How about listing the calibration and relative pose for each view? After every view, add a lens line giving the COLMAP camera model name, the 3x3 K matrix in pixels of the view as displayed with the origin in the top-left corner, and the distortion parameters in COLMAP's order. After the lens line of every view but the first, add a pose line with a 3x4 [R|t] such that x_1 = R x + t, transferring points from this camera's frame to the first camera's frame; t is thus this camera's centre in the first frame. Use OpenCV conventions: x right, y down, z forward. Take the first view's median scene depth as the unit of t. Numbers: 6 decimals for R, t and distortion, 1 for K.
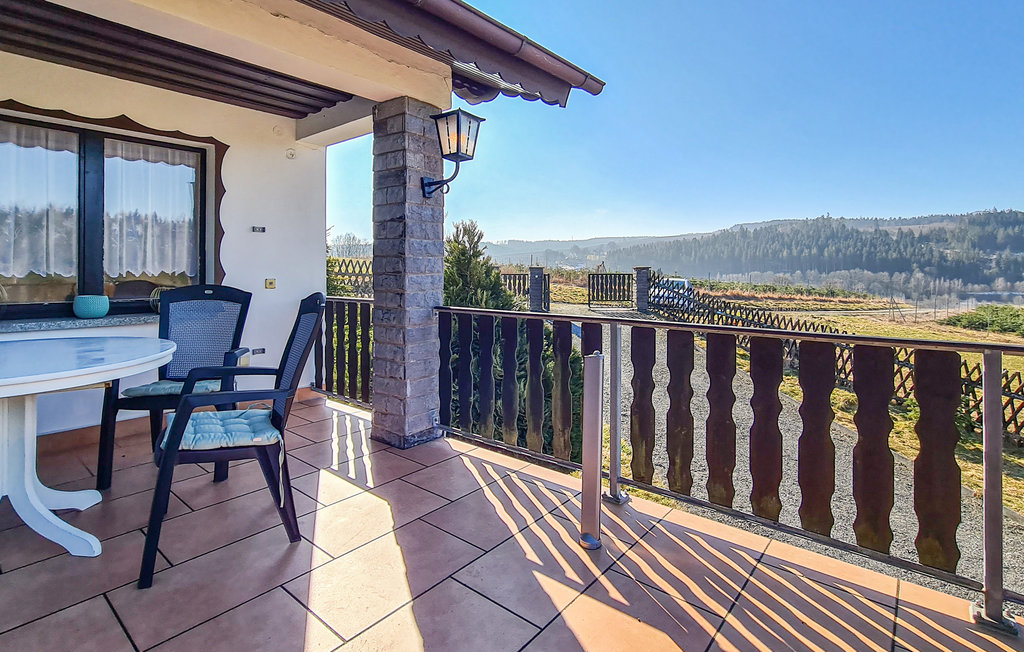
lens RADIAL K [[488.4, 0, 510.3], [0, 488.4, 273.8], [0, 0, 1]] dist [-0.003478, -0.000782]
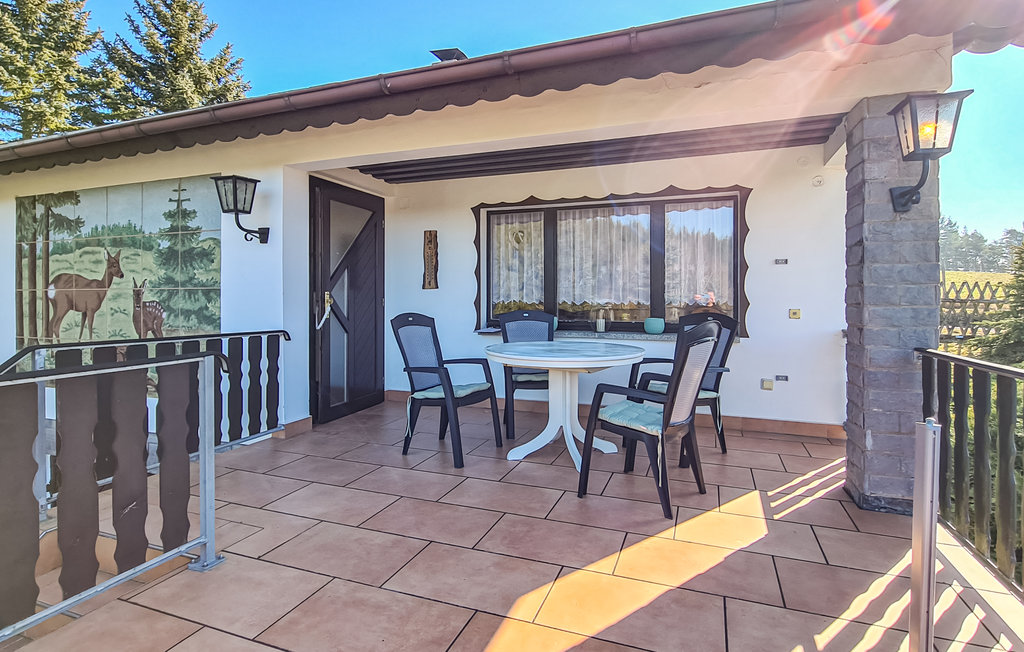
lens RADIAL K [[506.1, 0, 510.5], [0, 506.1, 307.8], [0, 0, 1]] dist [-0.001555, -0.000737]
pose [[0.336976, 0.017229, -0.941356, 0.424104], [-0.004782, 0.999851, 0.016588, -0.008594], [0.941501, -0.001088, 0.337008, 0.117829]]
